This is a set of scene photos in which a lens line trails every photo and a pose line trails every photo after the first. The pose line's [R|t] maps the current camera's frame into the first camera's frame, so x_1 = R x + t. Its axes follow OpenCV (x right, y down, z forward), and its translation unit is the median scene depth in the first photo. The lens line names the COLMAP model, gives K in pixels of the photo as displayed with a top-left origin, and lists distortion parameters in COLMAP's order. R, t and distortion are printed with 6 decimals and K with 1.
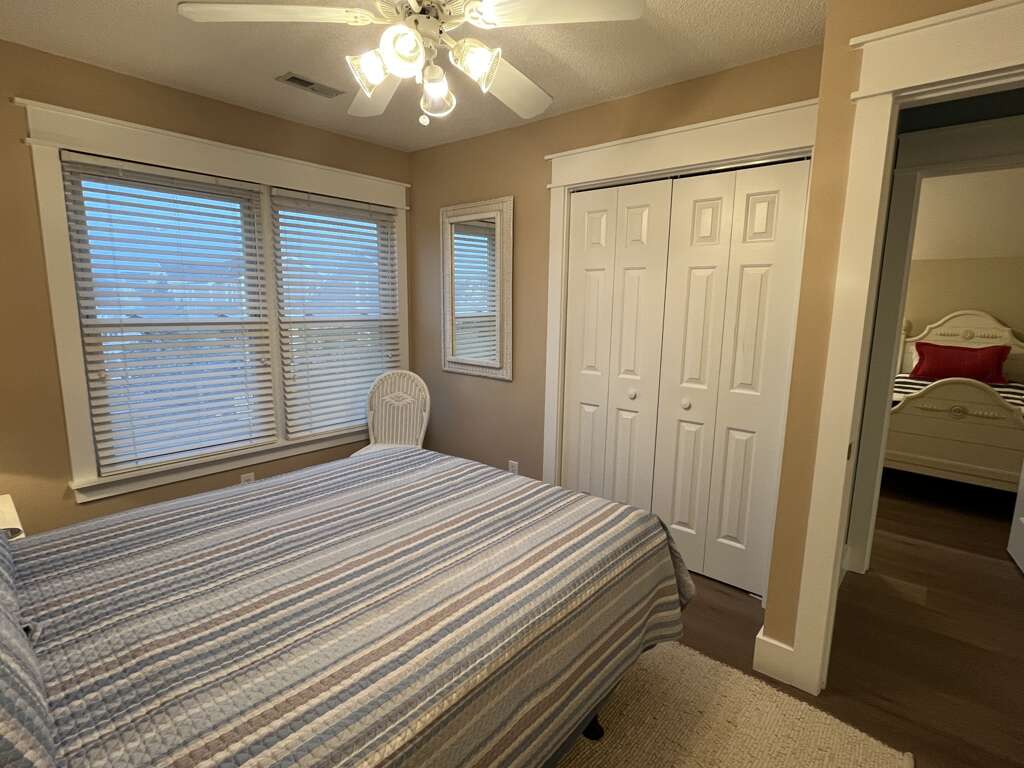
lens RADIAL K [[504.6, 0, 518.3], [0, 504.6, 384.1], [0, 0, 1]] dist [0.000345, -0.000148]
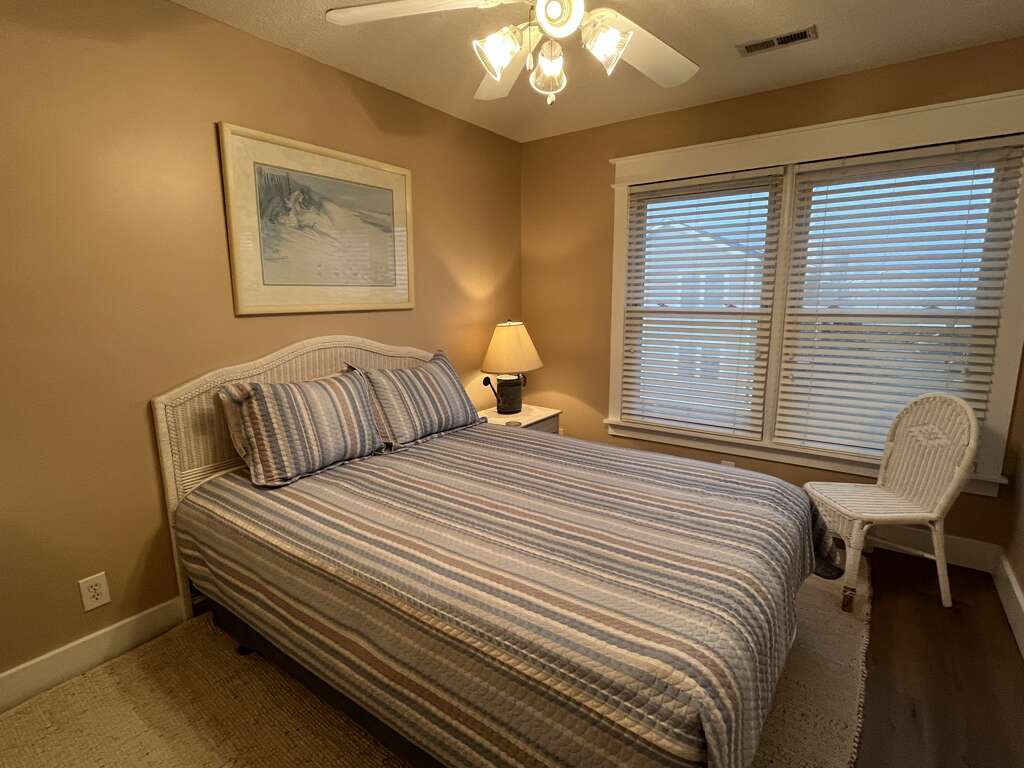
lens RADIAL K [[504.6, 0, 503.4], [0, 504.6, 385.5], [0, 0, 1]] dist [0.000345, -0.000148]
pose [[0.089366, 0.164077, -0.982391, 0.671795], [-0.155554, 0.976533, 0.148948, -0.090051], [0.983777, 0.139504, 0.112791, 0.695885]]
